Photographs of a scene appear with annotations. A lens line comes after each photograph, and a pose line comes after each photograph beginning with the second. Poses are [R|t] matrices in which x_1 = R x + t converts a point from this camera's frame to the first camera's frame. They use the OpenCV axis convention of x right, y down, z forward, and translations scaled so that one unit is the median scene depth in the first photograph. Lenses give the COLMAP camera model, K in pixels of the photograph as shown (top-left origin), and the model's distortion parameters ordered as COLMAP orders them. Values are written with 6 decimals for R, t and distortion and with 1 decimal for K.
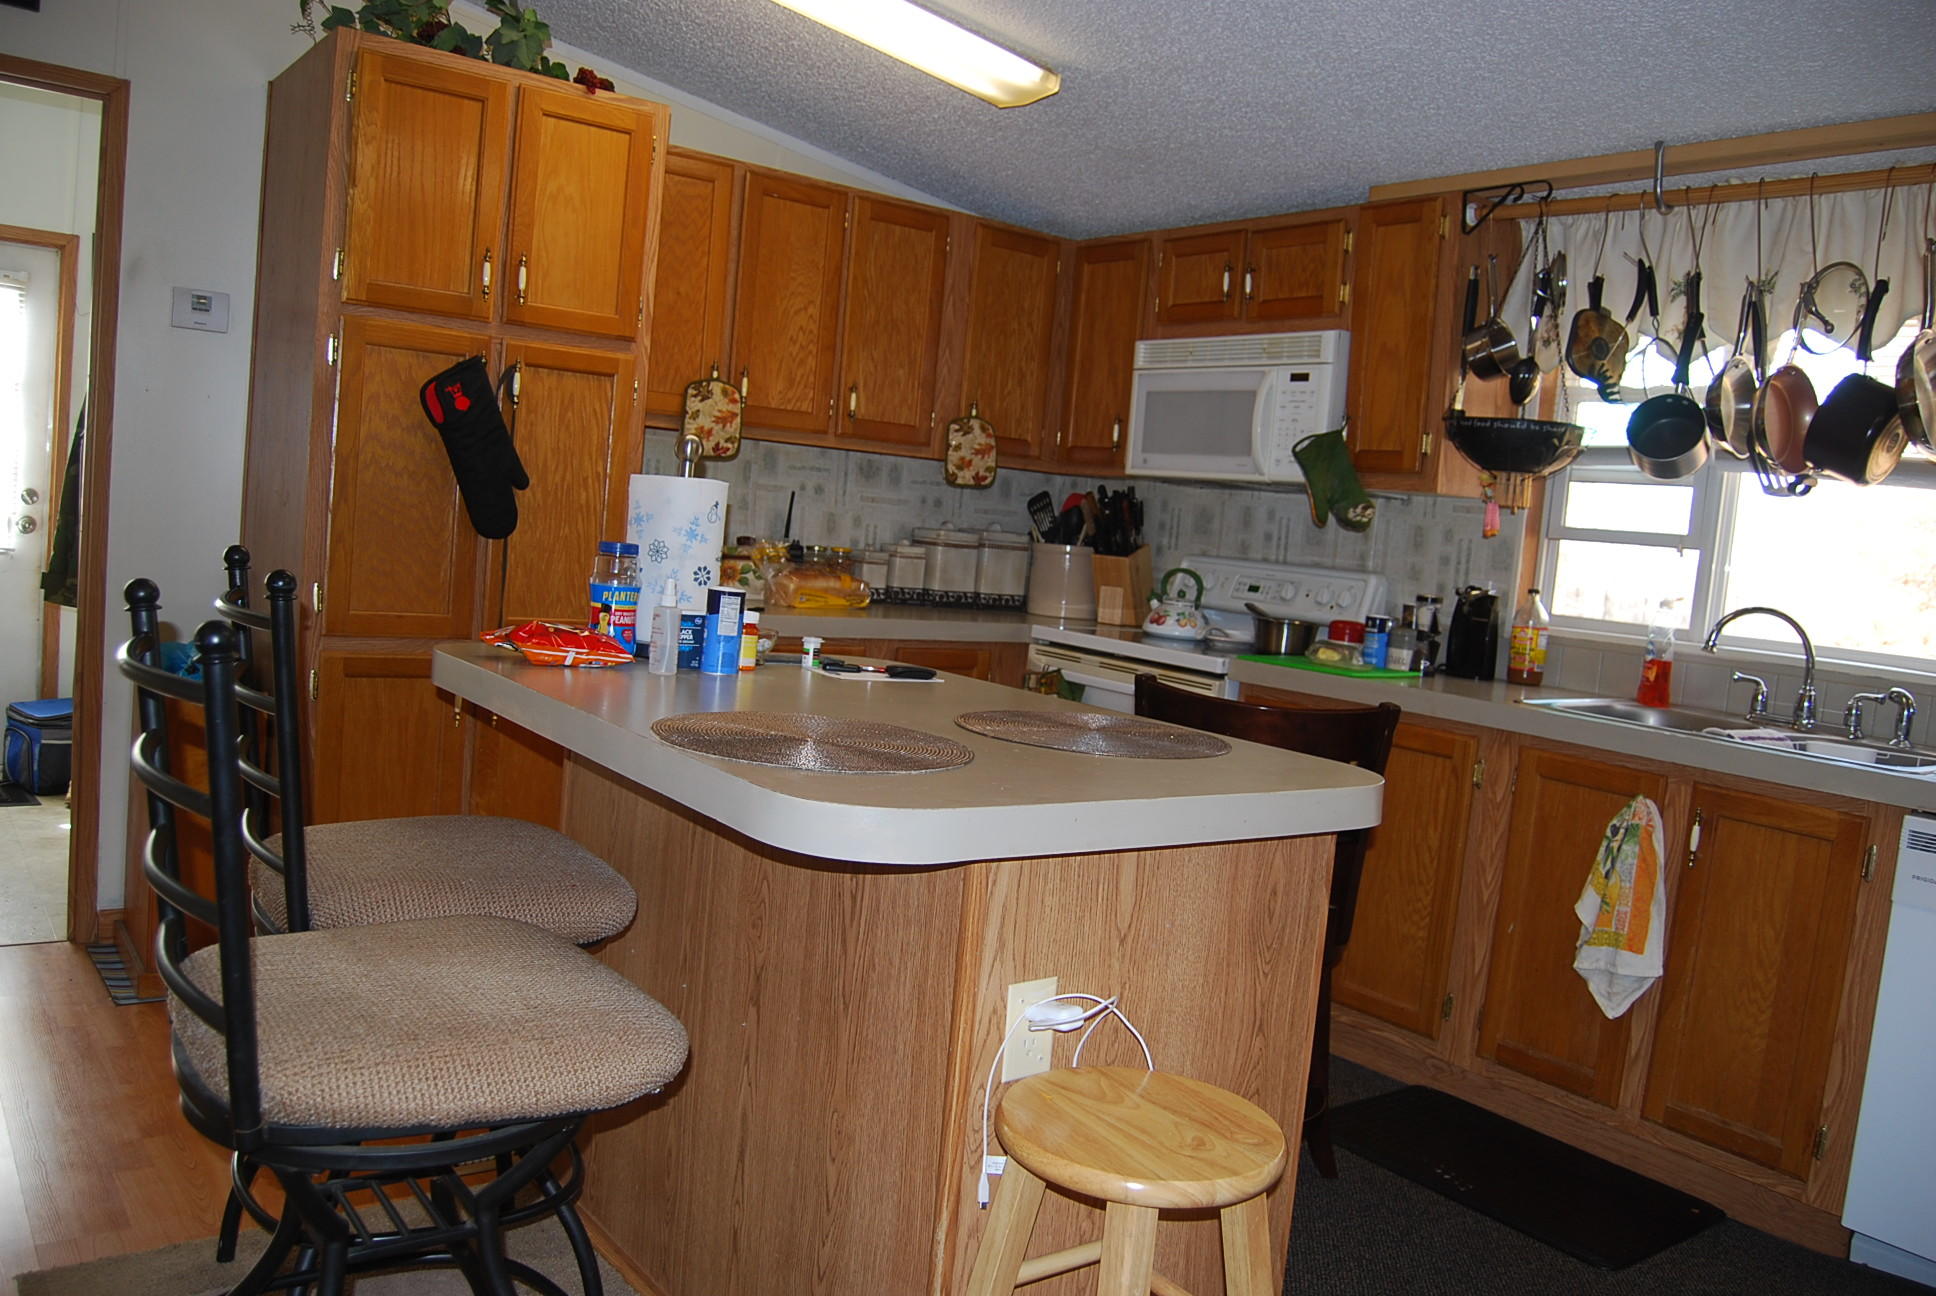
lens RADIAL K [[1509.1, 0, 973.6], [0, 1509.1, 644.1], [0, 0, 1]] dist [-0.095198, 0.037949]
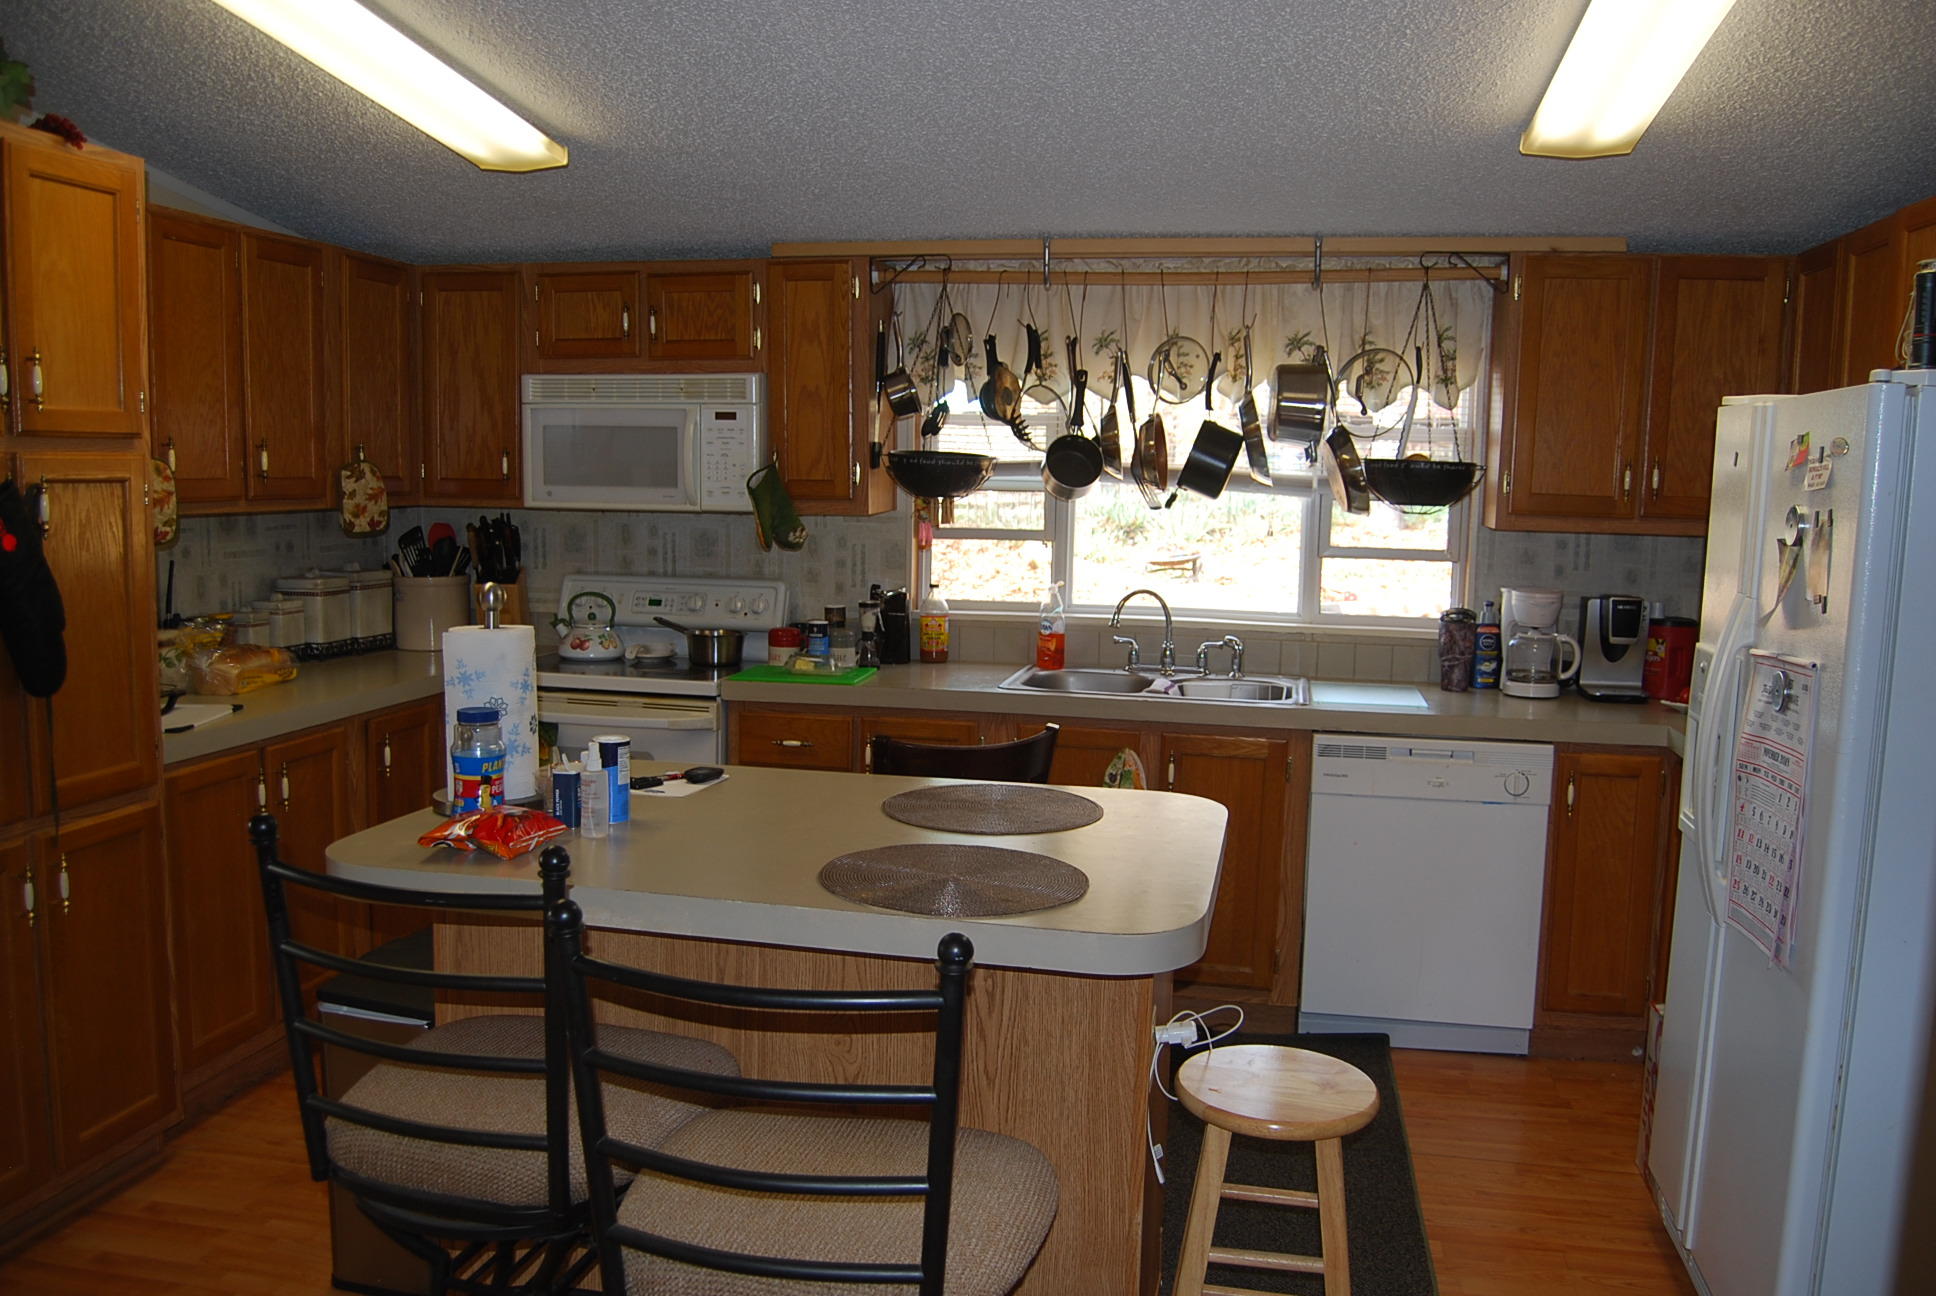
lens RADIAL K [[1509.1, 0, 971.1], [0, 1509.1, 655.2], [0, 0, 1]] dist [-0.095198, 0.037949]
pose [[0.753203, -0.153242, 0.639689, -0.388392], [0.103533, 0.987982, 0.114773, -0.114776], [-0.649589, -0.020219, 0.760016, 0.041193]]
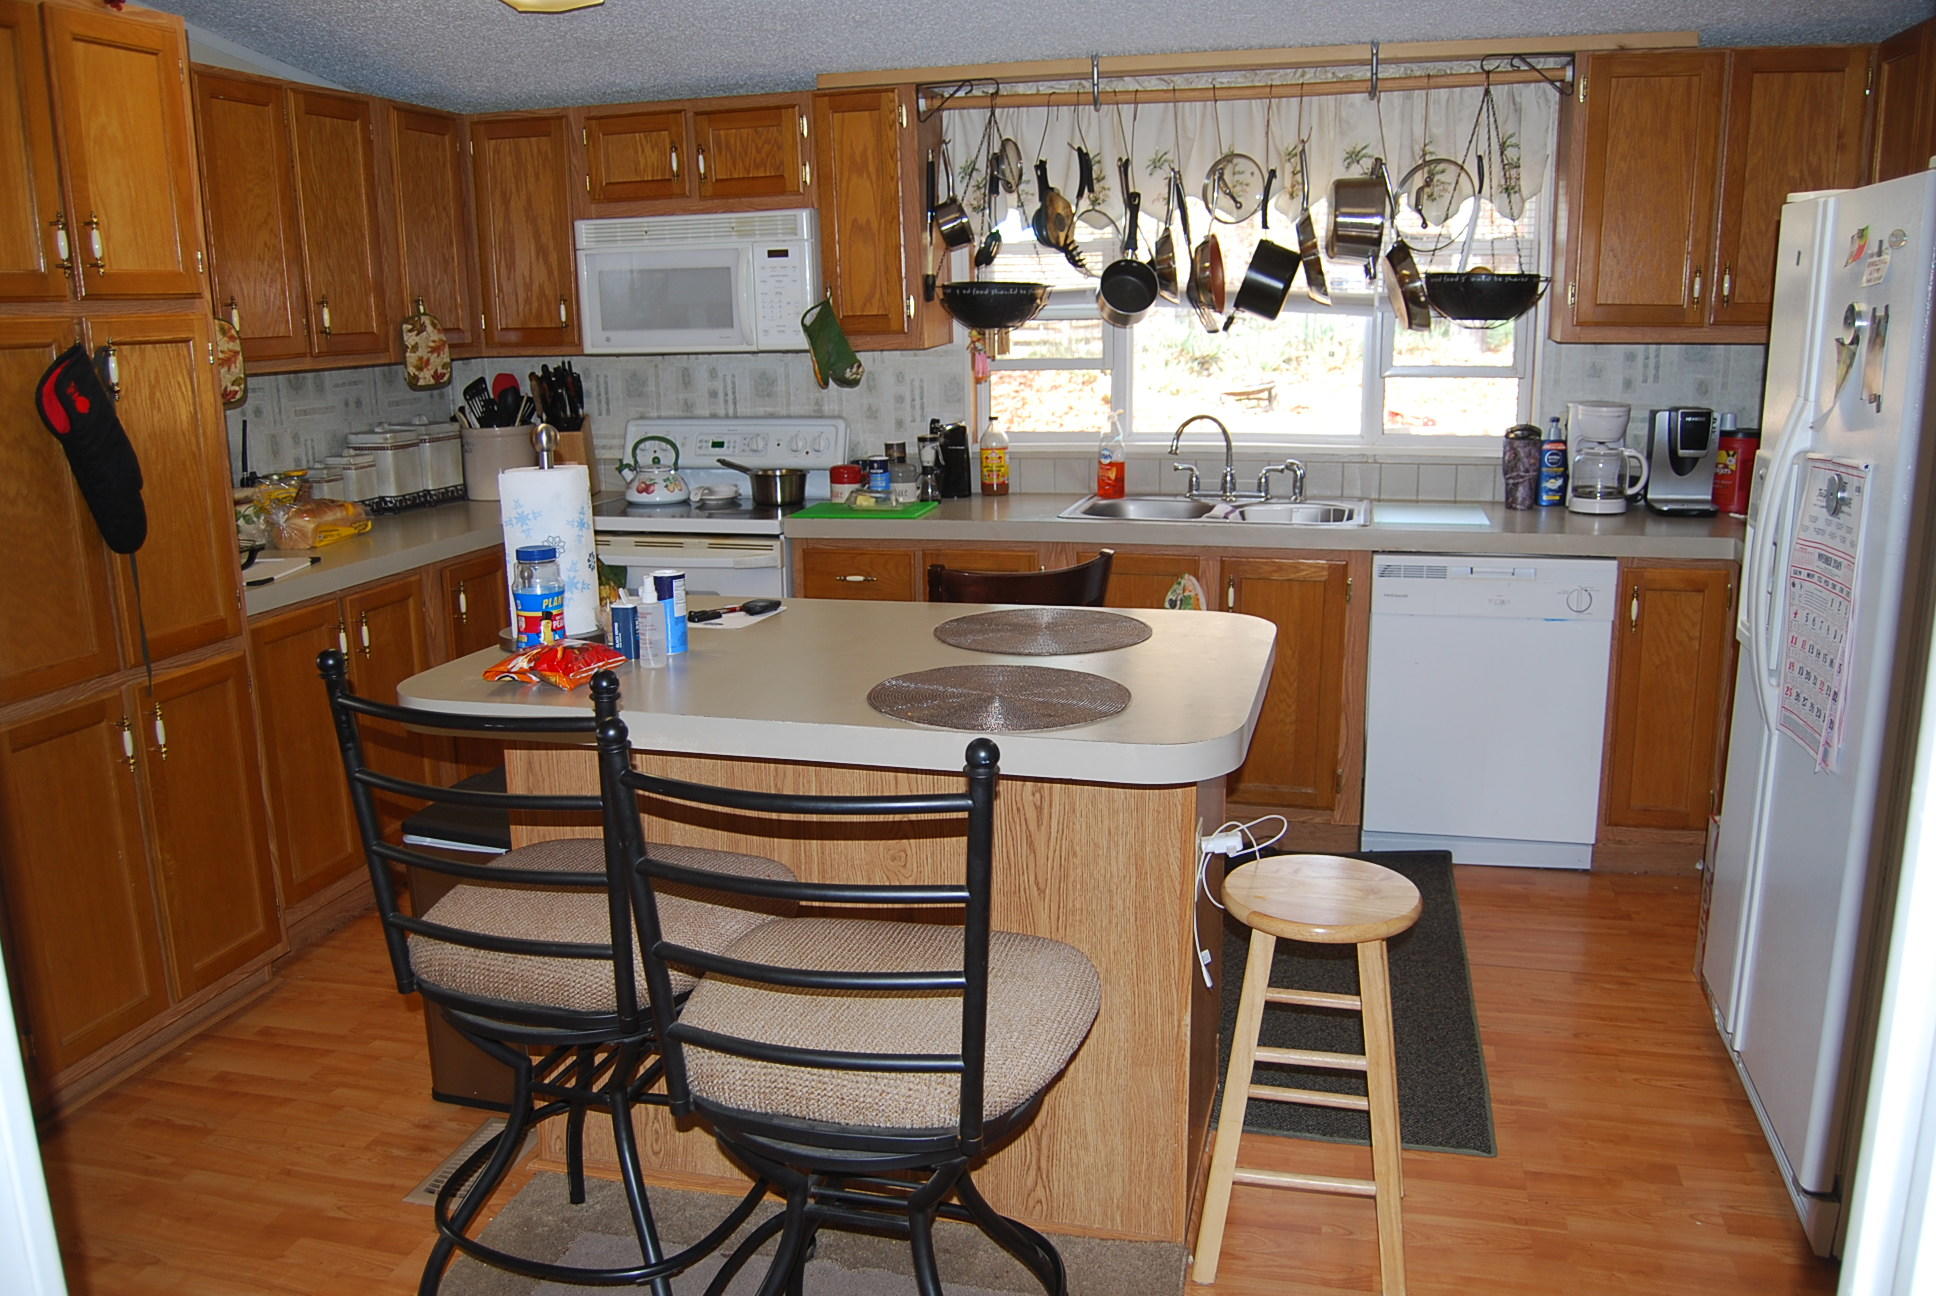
lens RADIAL K [[1509.1, 0, 970.2], [0, 1509.1, 654.2], [0, 0, 1]] dist [-0.095198, 0.037949]
pose [[0.781443, -0.237807, 0.576883, -0.384152], [0.139473, 0.967705, 0.209985, -0.106978], [-0.608189, -0.083632, 0.789374, 0.023593]]
